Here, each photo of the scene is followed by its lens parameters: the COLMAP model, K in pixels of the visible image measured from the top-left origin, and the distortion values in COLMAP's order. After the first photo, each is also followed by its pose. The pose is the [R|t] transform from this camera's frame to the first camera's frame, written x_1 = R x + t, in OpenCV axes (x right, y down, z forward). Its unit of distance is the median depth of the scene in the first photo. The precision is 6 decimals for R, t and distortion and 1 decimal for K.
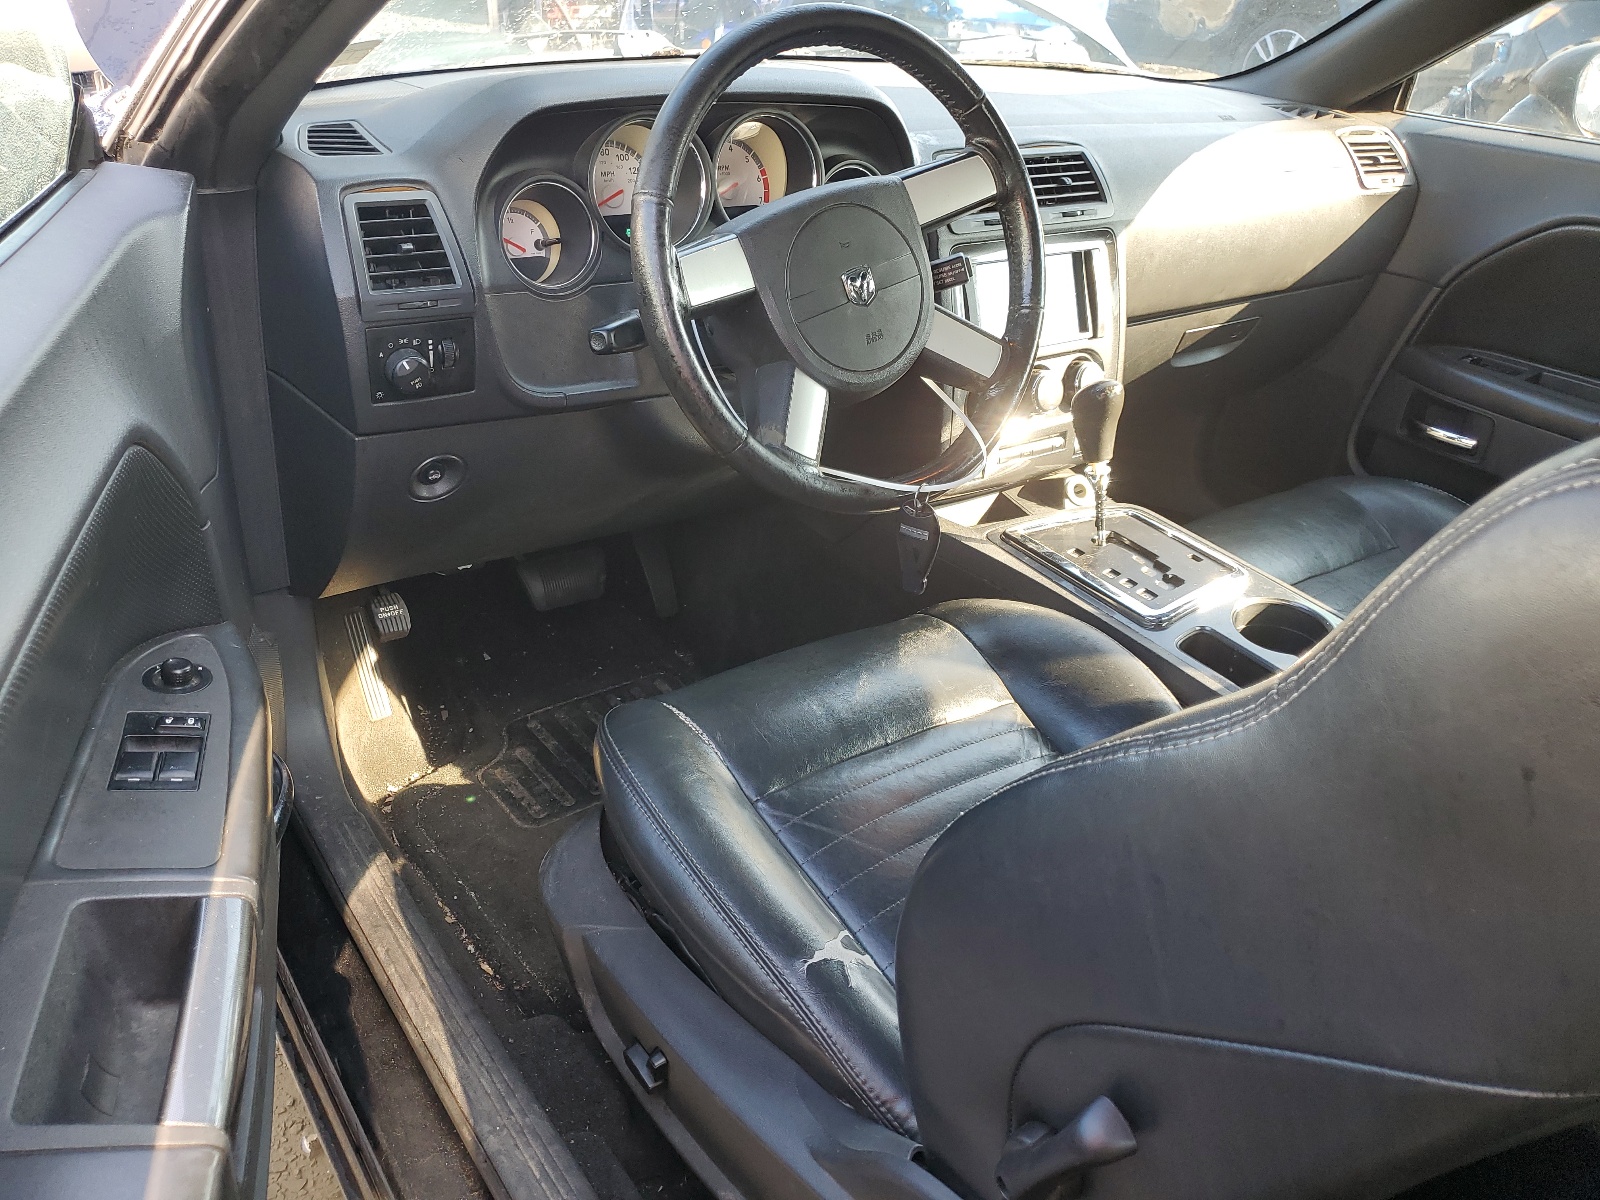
lens RADIAL K [[1293.8, 0, 798.3], [0, 1293.8, 601.6], [0, 0, 1]] dist [-0.040335, 0.005147]
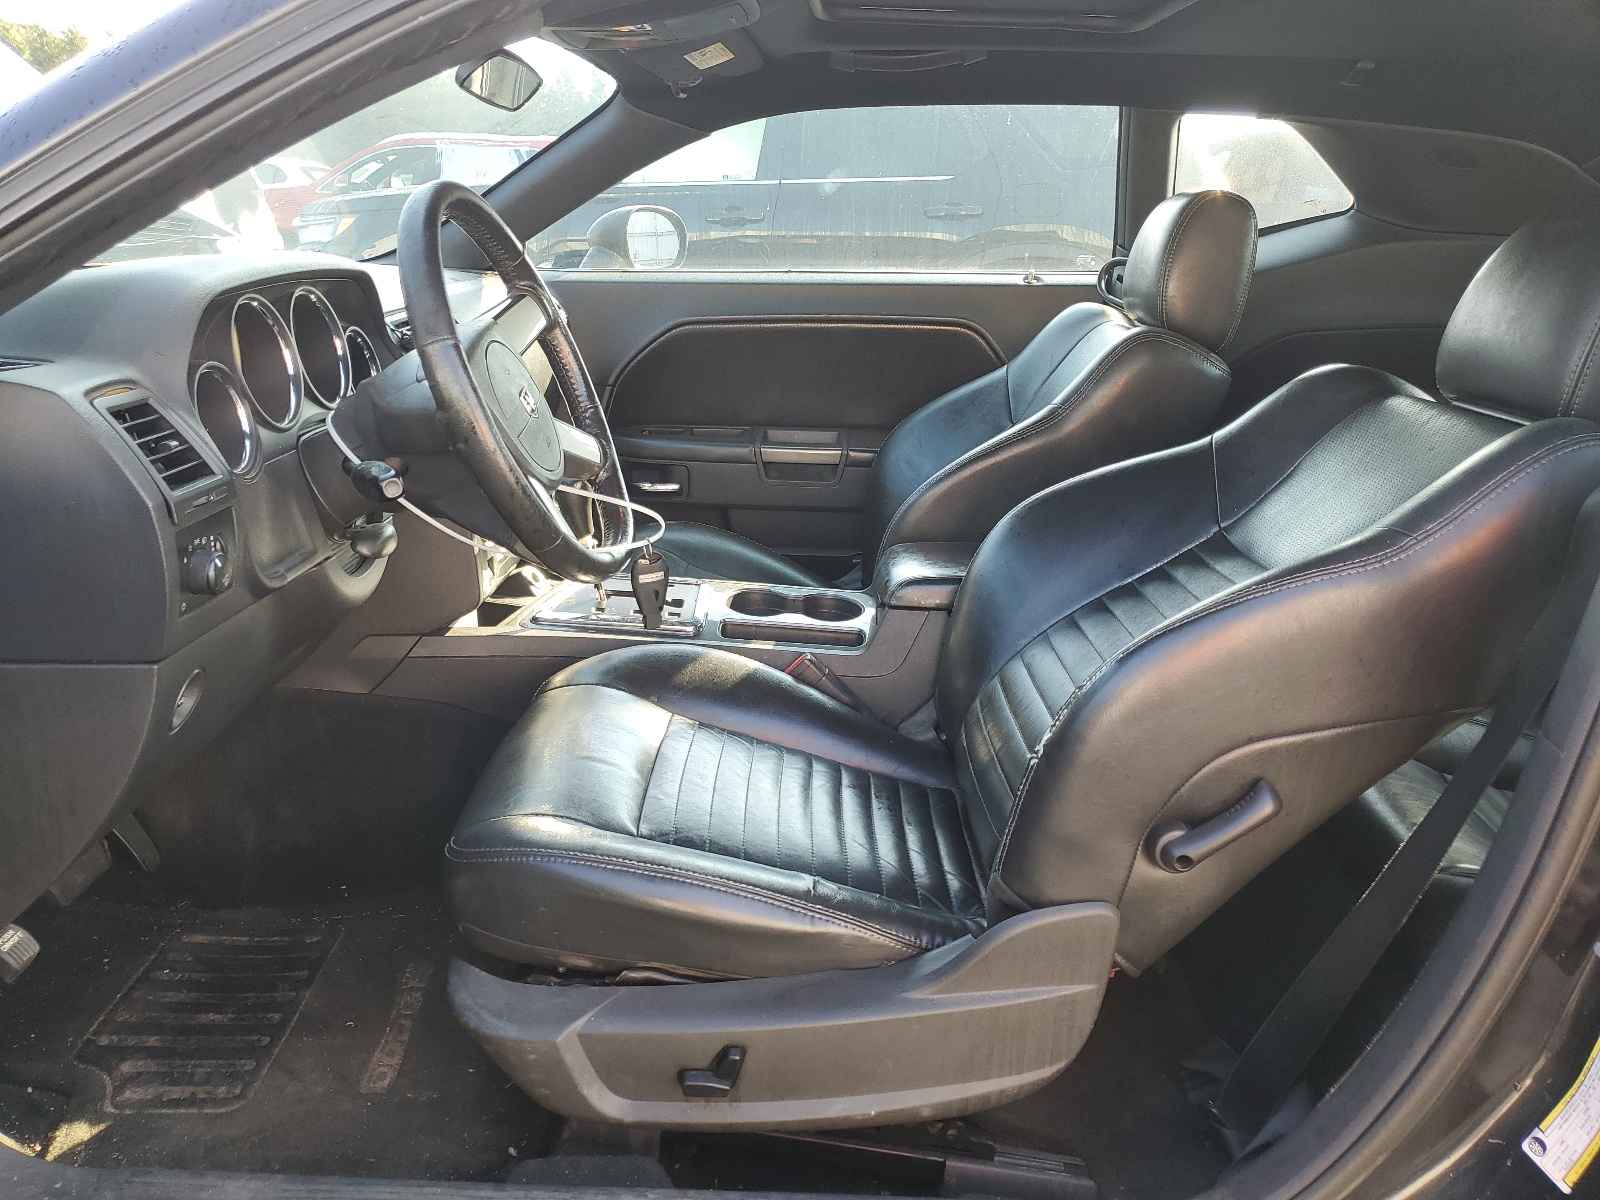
lens RADIAL K [[1293.8, 0, 798.6], [0, 1293.8, 599.1], [0, 0, 1]] dist [-0.040335, 0.005147]
pose [[0.545502, -0.276913, 0.791042, -0.556013], [0.399540, 0.915611, 0.044997, -0.024109], [-0.736747, 0.291507, 0.610105, 0.096535]]
